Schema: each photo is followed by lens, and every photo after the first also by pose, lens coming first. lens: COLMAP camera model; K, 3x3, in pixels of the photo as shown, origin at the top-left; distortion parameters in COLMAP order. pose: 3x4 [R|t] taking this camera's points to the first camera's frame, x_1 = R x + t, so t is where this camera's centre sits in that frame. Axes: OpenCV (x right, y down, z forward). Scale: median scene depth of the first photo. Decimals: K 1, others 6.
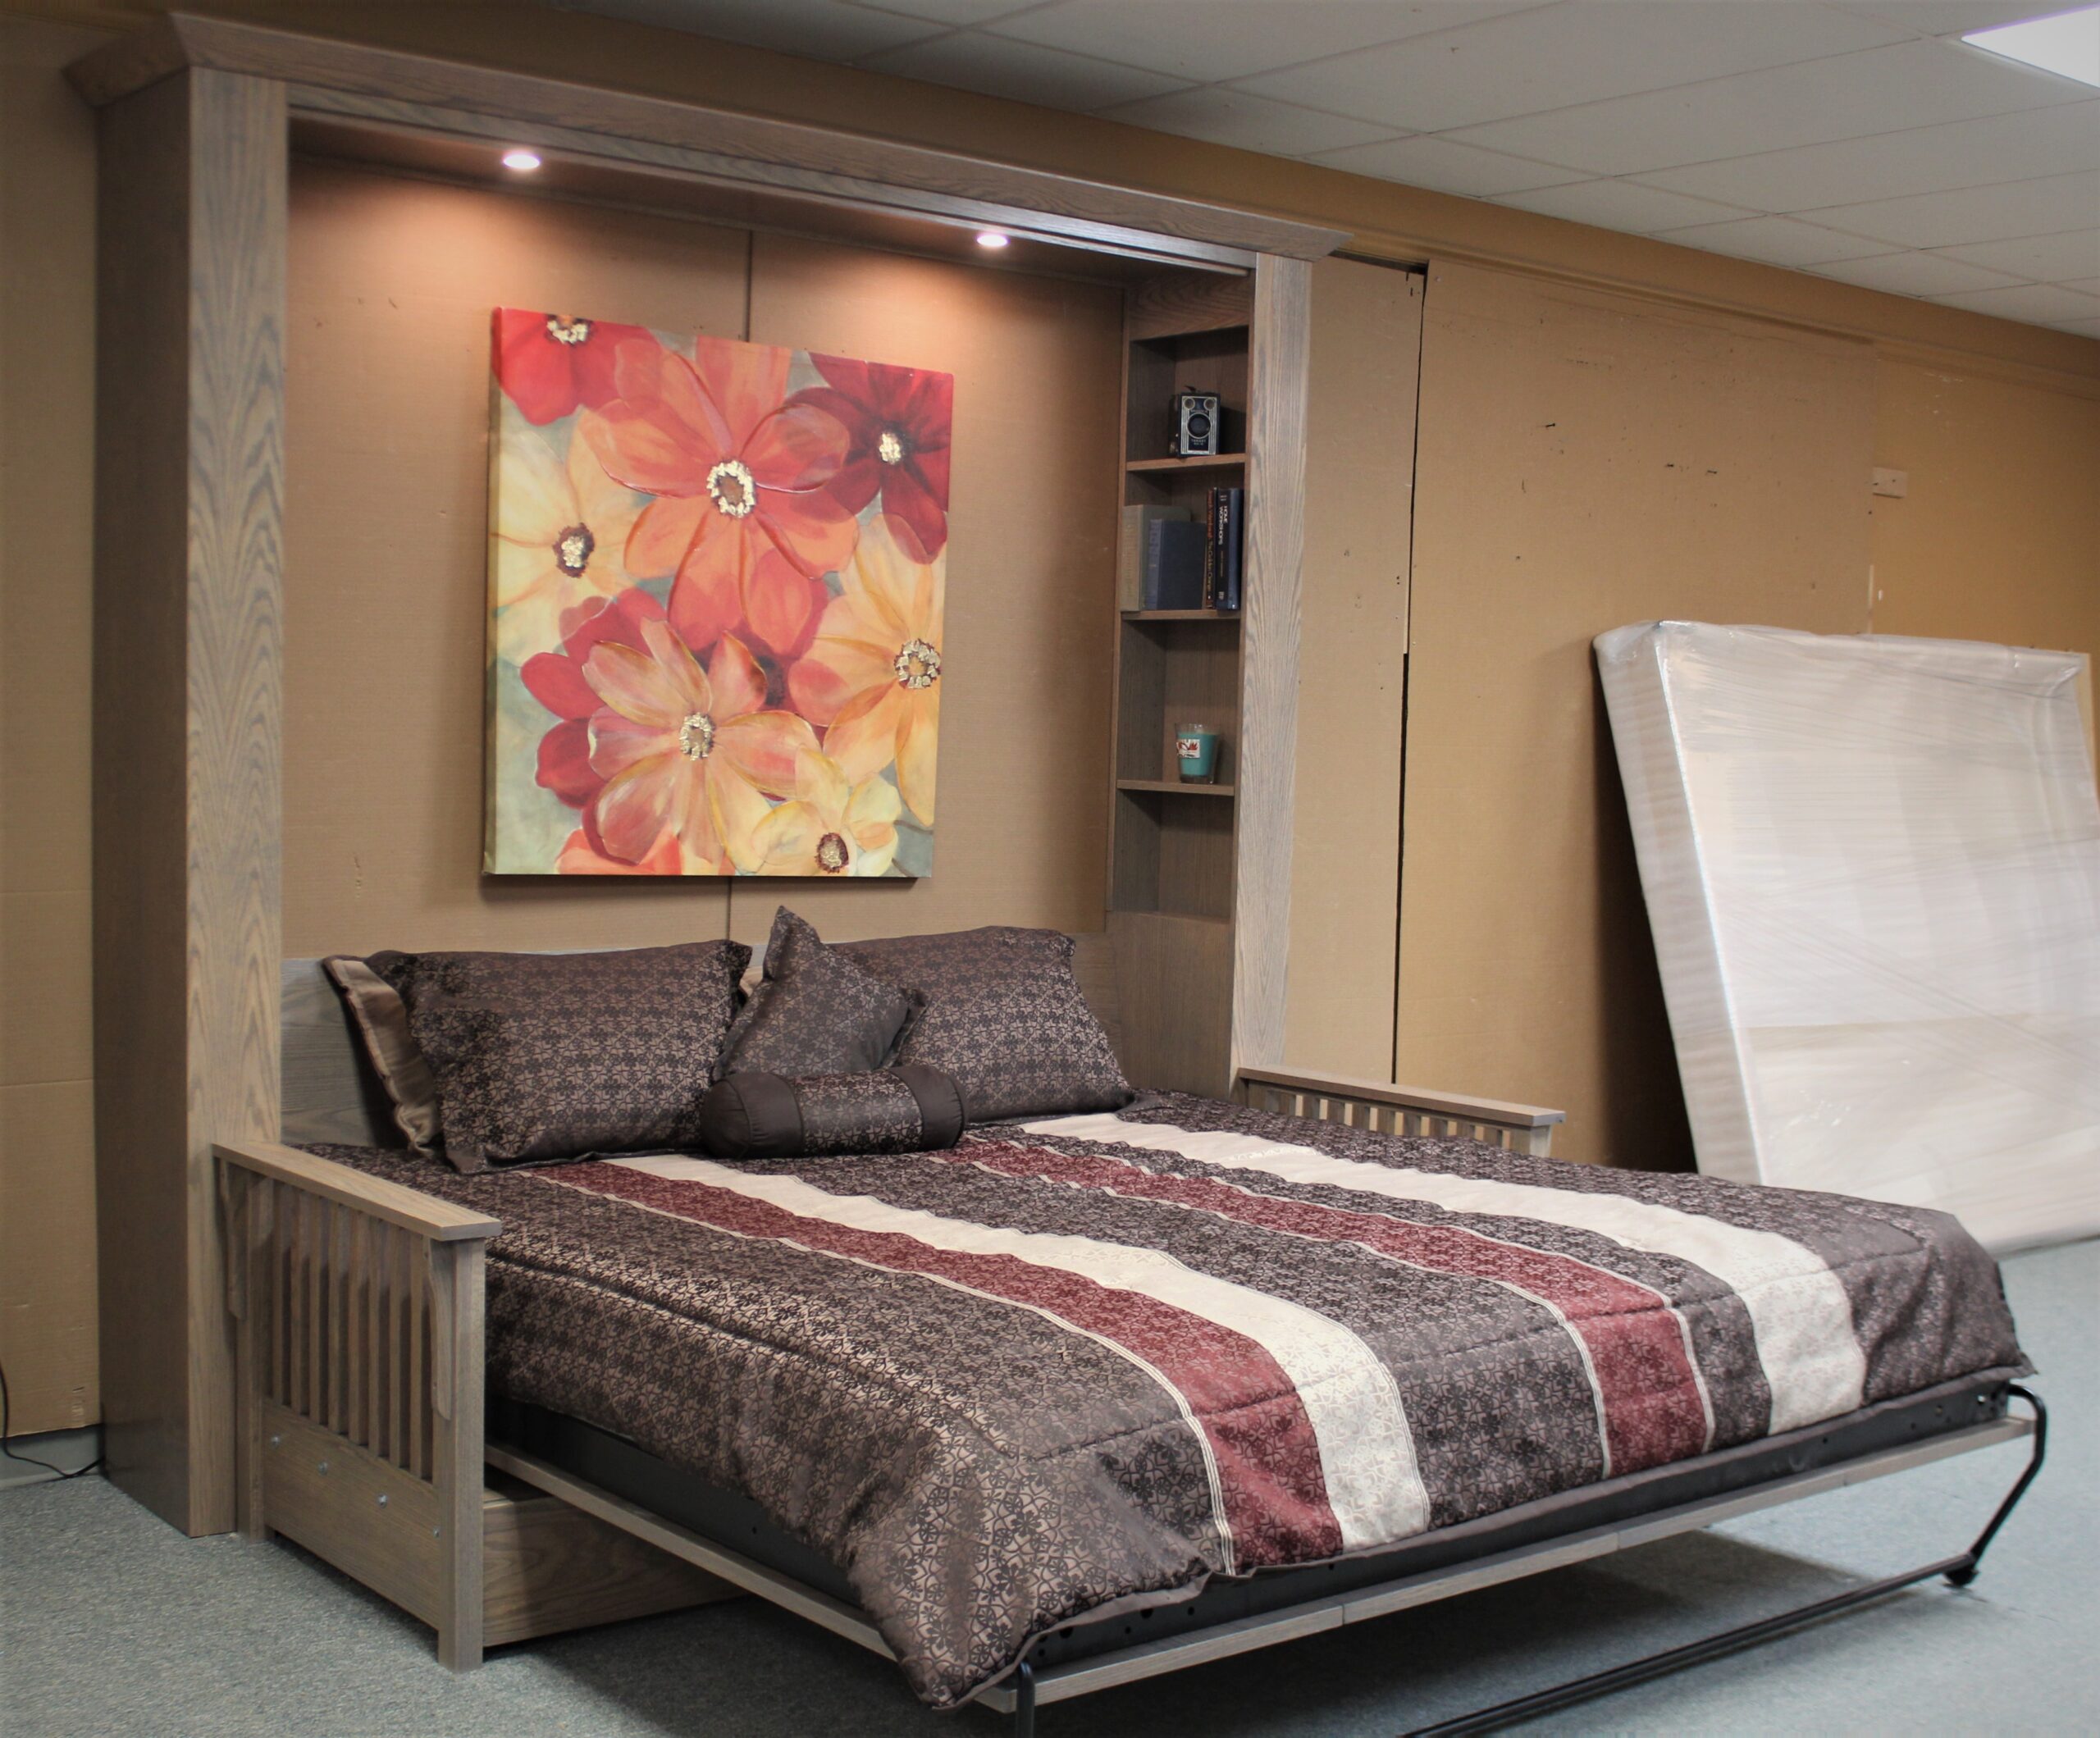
lens RADIAL K [[2696.9, 0, 1045.6], [0, 2696.9, 918.1], [0, 0, 1]] dist [-0.106475, 0.085243]
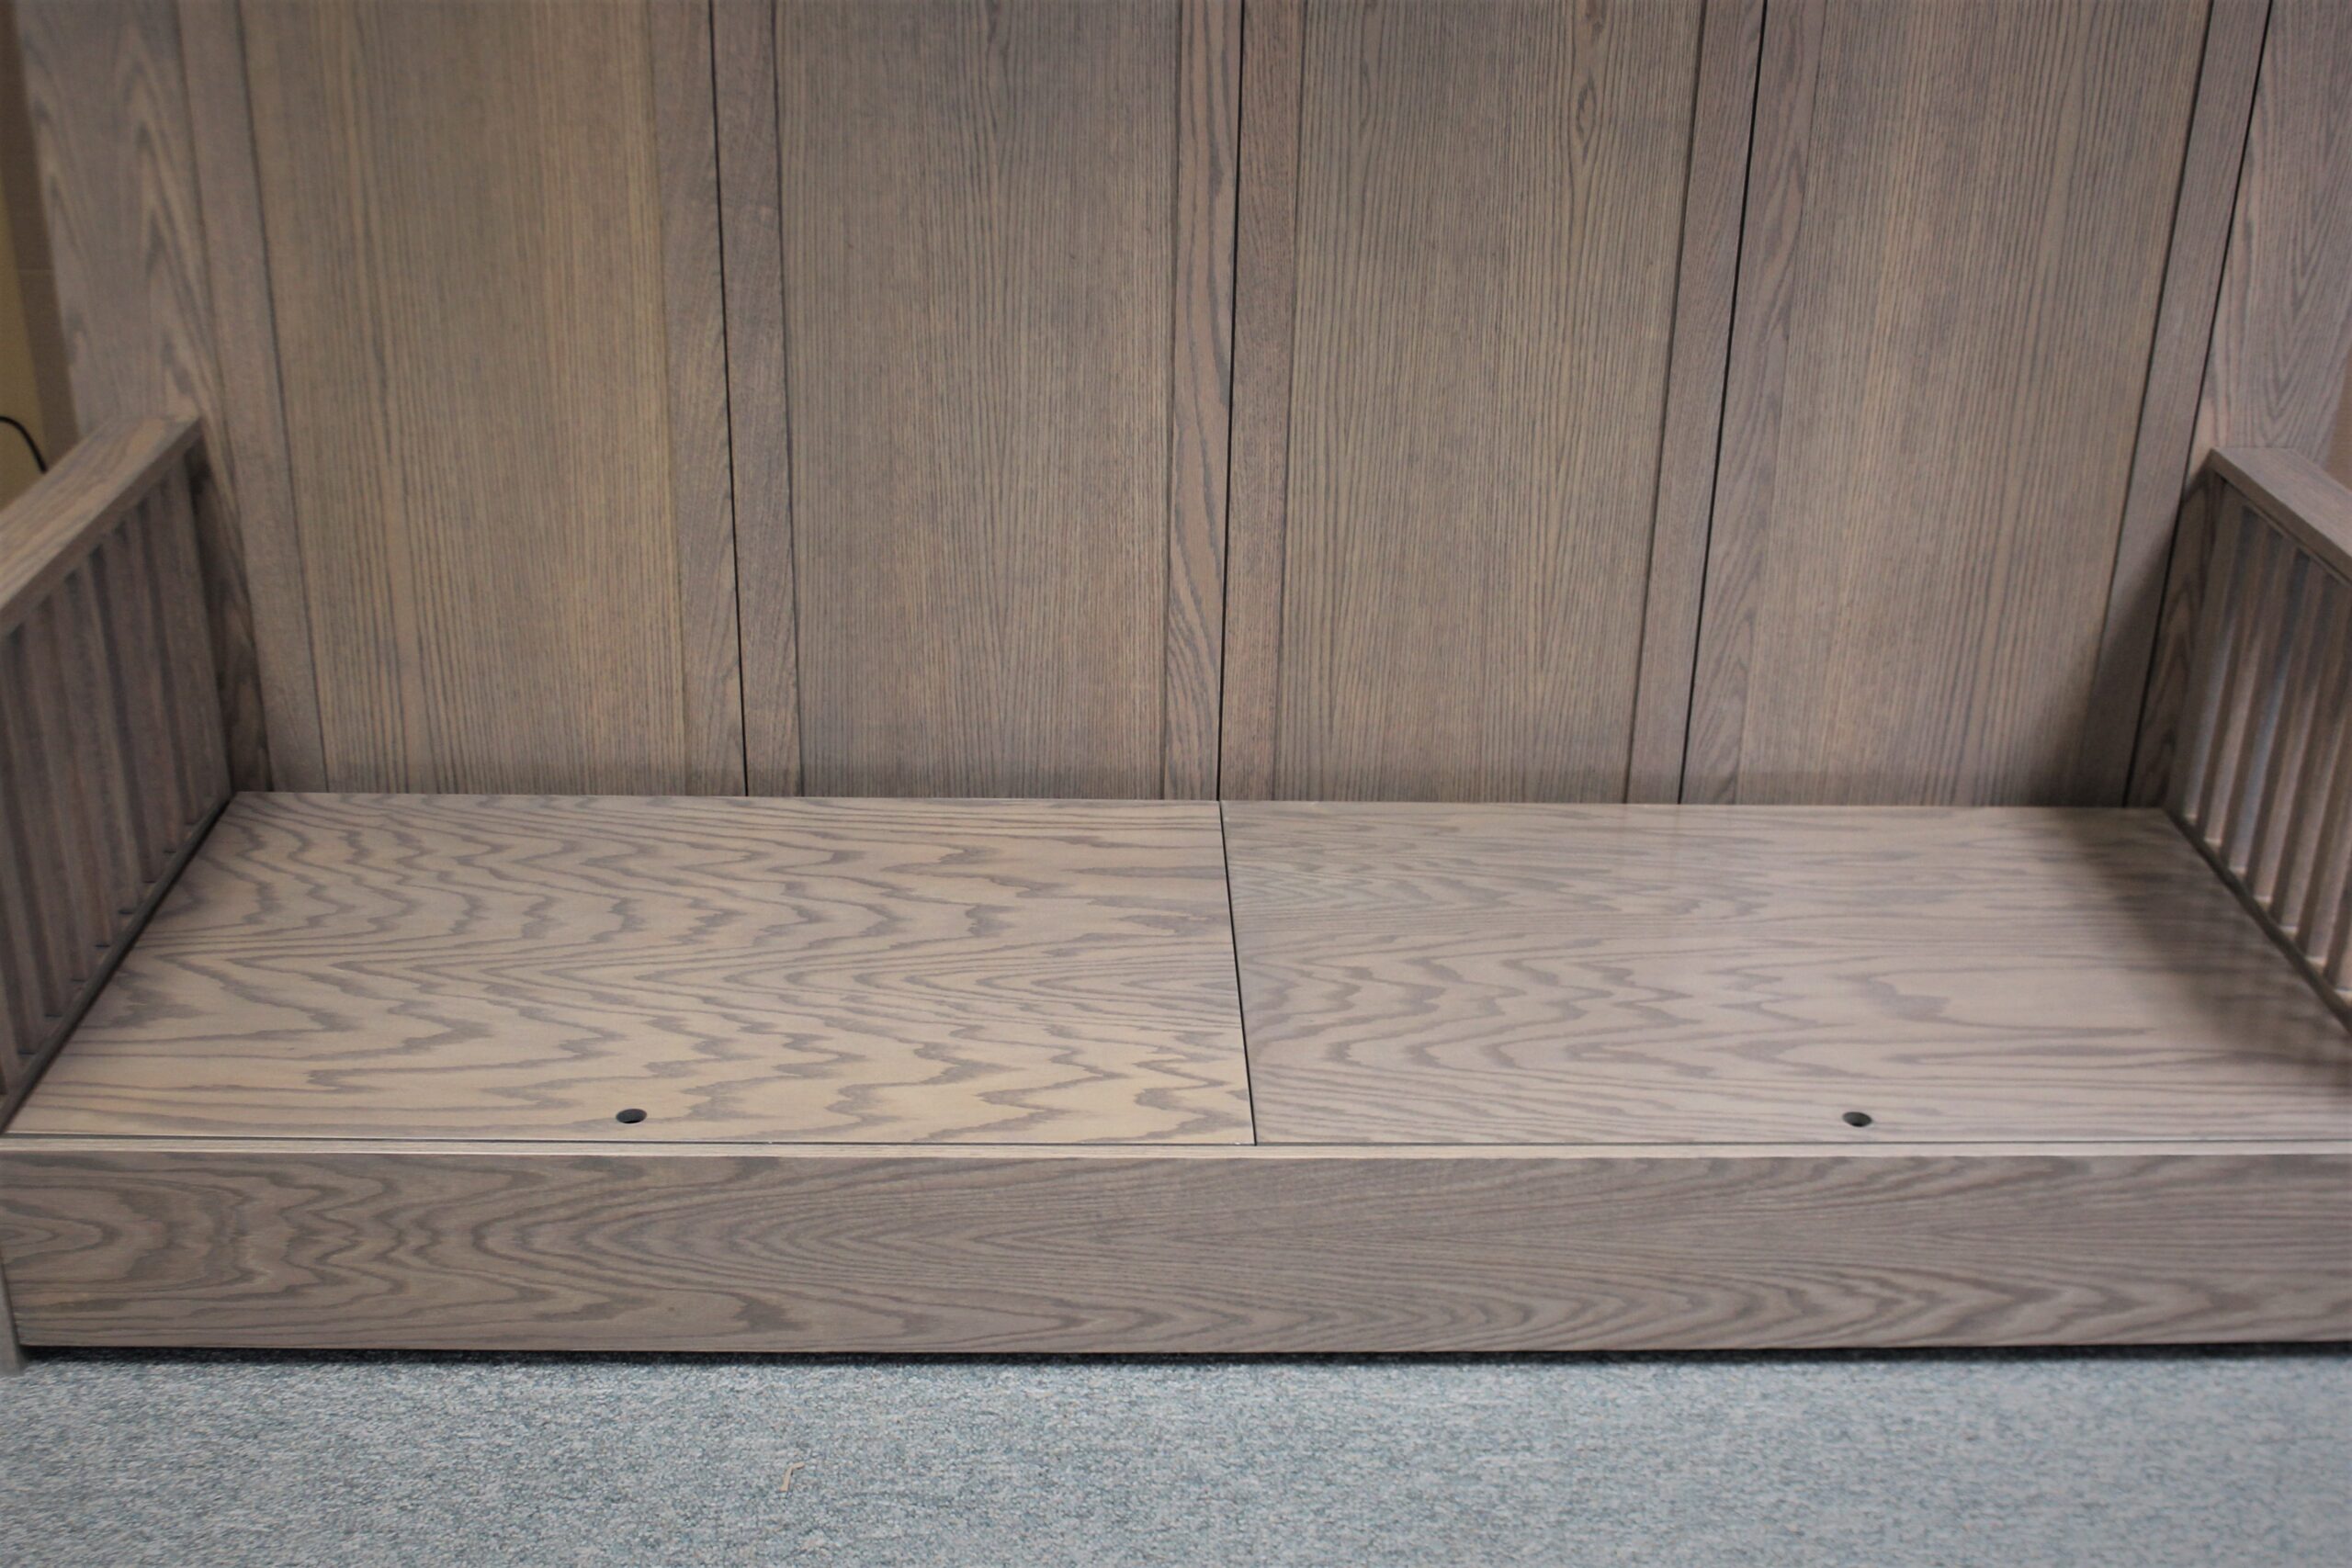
lens RADIAL K [[2584.3, 0, 1174.7], [0, 2584.3, 822.4], [0, 0, 1]] dist [-0.122944, 0.169160]
pose [[0.805731, 0.241024, -0.541022, 0.258891], [-0.046503, 0.936378, 0.347898, -0.051237], [0.590453, -0.255153, 0.765678, 0.646728]]
